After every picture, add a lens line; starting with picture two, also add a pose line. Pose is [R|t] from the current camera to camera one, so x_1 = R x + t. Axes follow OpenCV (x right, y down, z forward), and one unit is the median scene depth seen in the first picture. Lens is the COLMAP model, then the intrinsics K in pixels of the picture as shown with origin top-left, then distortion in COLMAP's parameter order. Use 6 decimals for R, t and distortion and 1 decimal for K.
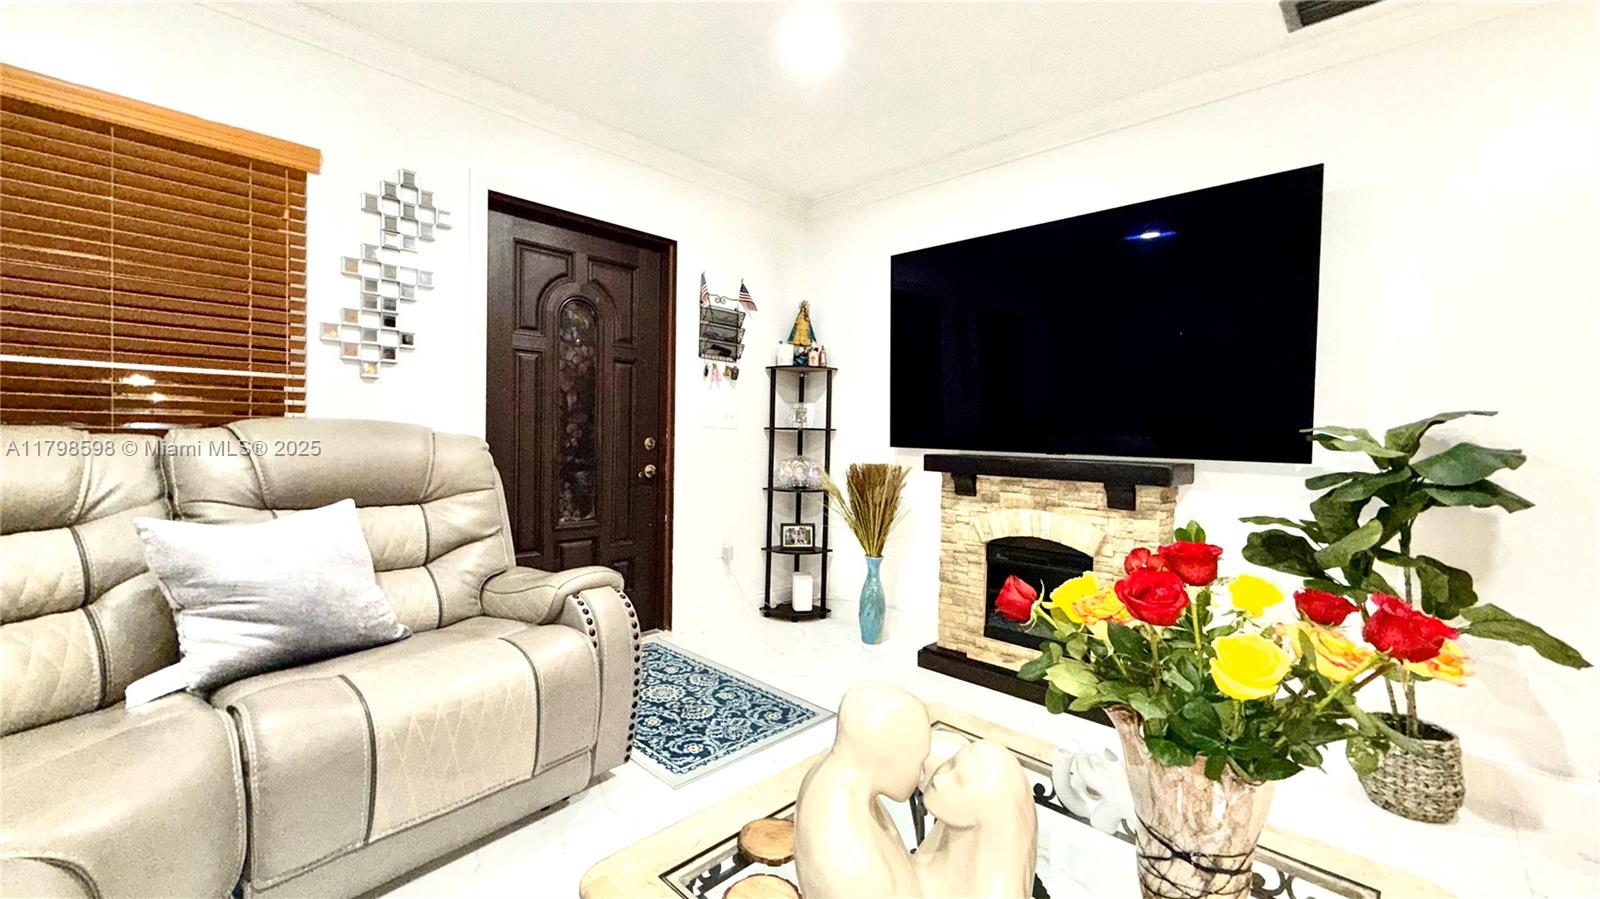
lens RADIAL K [[636.0, 0, 792.7], [0, 636.0, 445.5], [0, 0, 1]] dist [-0.001356, -0.000265]
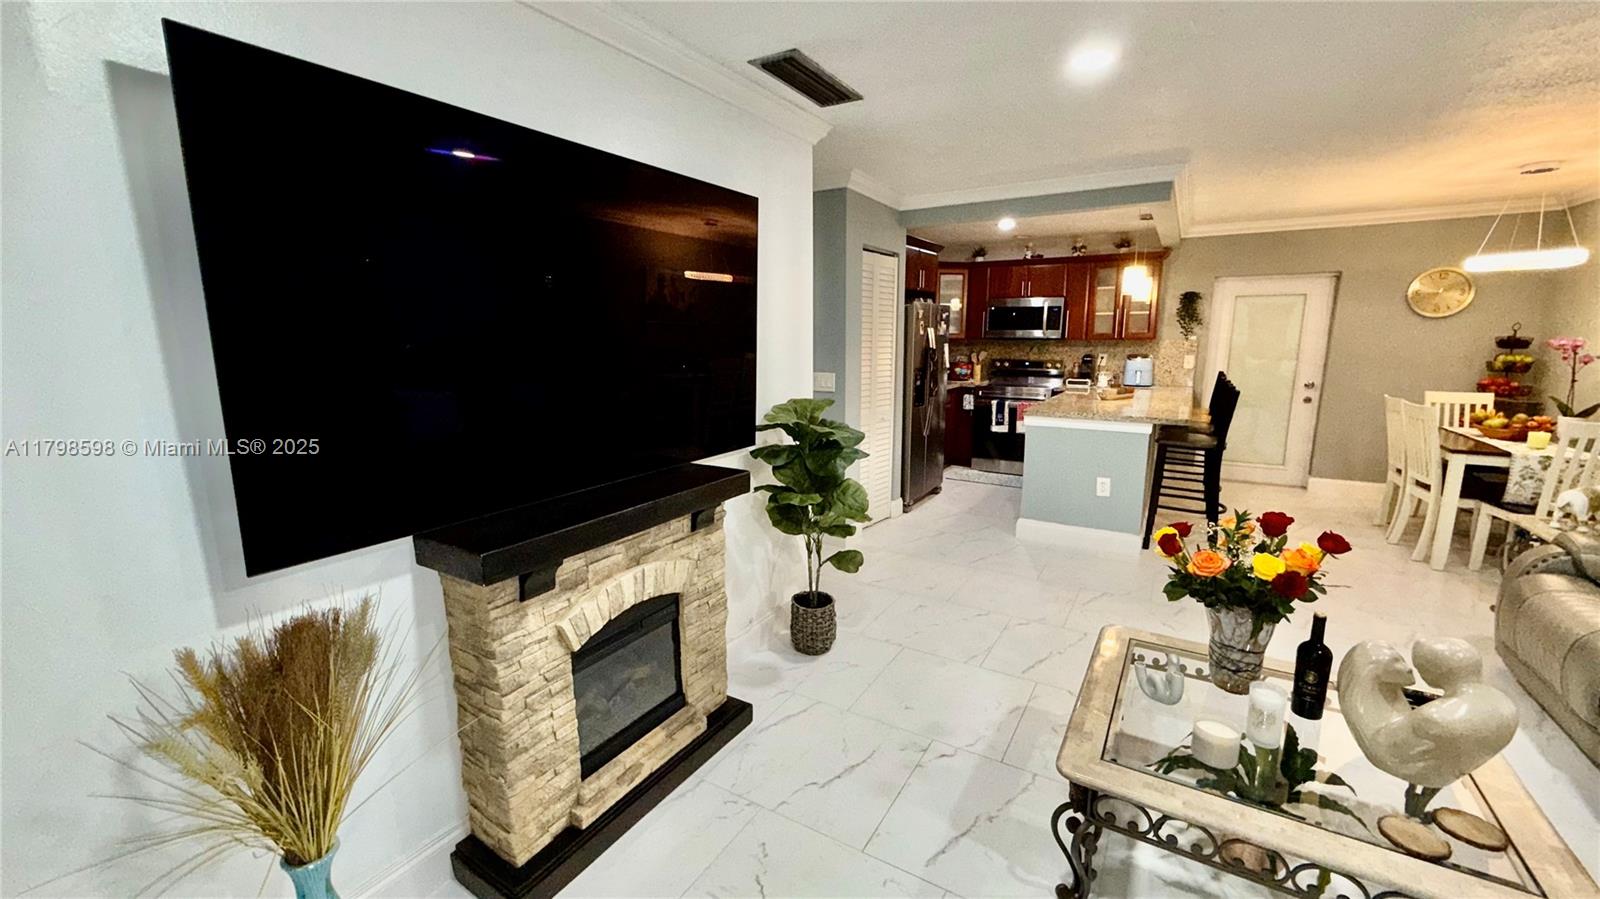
lens RADIAL K [[636.6, 0, 795.8], [0, 636.6, 450.1], [0, 0, 1]] dist [0.000616, -0.000223]
pose [[-0.213939, -0.200980, 0.955948, -0.307465], [0.019532, 0.977530, 0.209888, -0.170081], [-0.976652, 0.063575, -0.205206, 0.902405]]
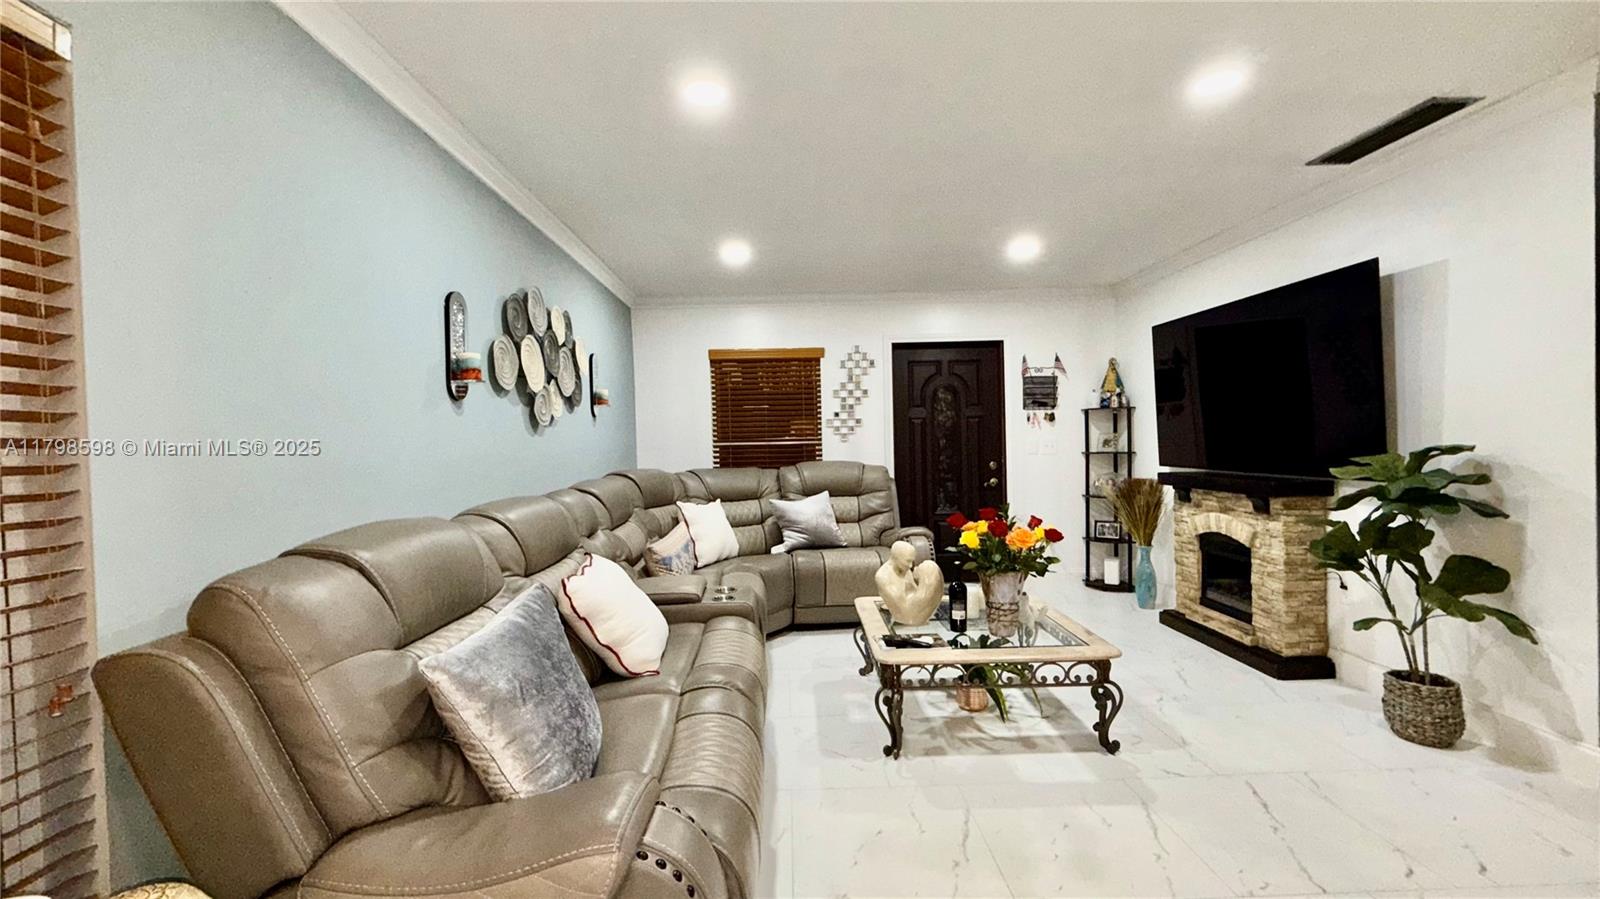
lens RADIAL K [[636.6, 0, 795.8], [0, 636.6, 450.1], [0, 0, 1]] dist [0.000616, -0.000223]
pose [[0.703369, -0.027565, -0.710290, 0.678980], [0.023176, 0.999606, -0.015843, -0.033179], [0.710447, -0.005318, 0.703730, -0.594745]]
